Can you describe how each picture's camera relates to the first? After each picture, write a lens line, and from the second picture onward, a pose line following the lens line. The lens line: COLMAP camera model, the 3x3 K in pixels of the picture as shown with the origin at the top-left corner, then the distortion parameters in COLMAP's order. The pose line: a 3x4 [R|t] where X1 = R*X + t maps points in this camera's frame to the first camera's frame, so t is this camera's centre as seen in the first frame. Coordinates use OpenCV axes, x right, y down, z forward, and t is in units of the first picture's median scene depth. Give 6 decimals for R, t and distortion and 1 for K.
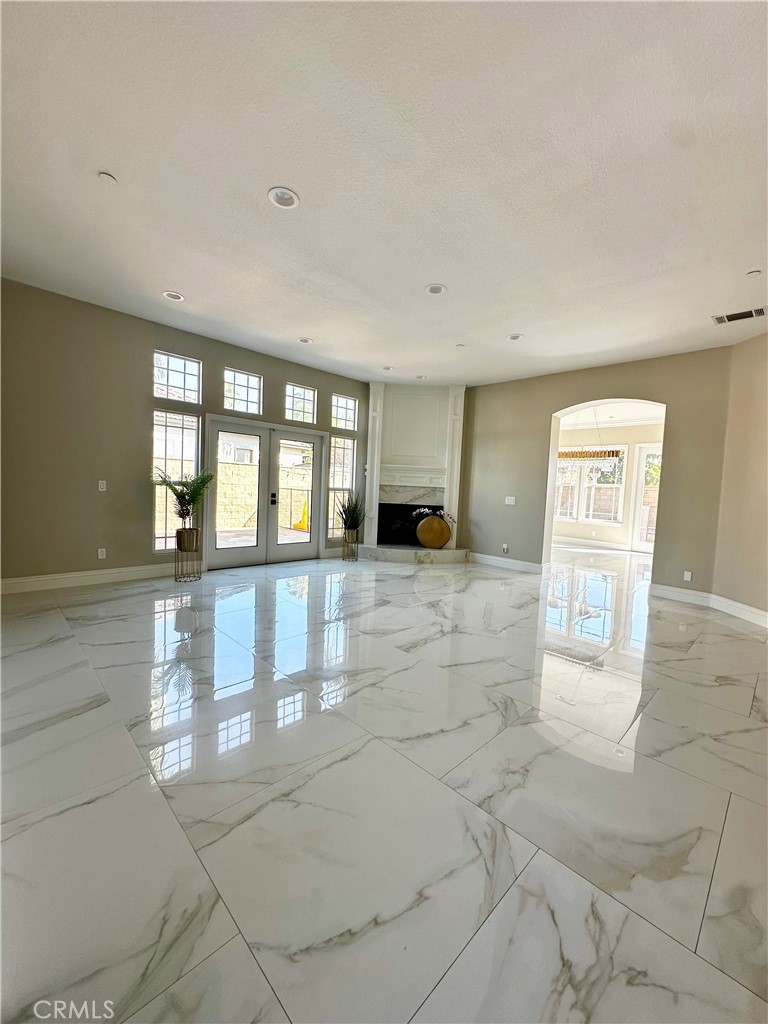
lens RADIAL K [[409.6, 0, 385.2], [0, 409.6, 510.9], [0, 0, 1]] dist [-0.003209, 0.000514]
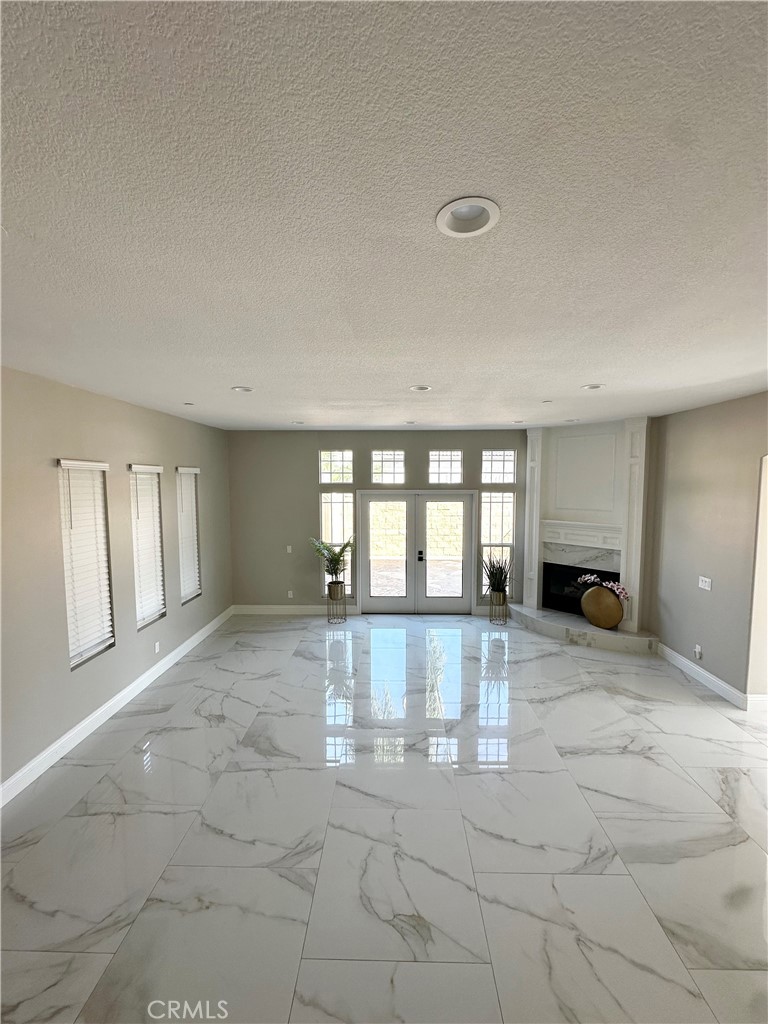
lens RADIAL K [[409.6, 0, 387.1], [0, 409.6, 513.0], [0, 0, 1]] dist [-0.003209, 0.000514]
pose [[0.690220, 0.011056, -0.723515, 0.426808], [-0.007541, 0.999939, 0.008087, -0.141447], [0.723560, -0.000126, 0.690261, 0.156875]]
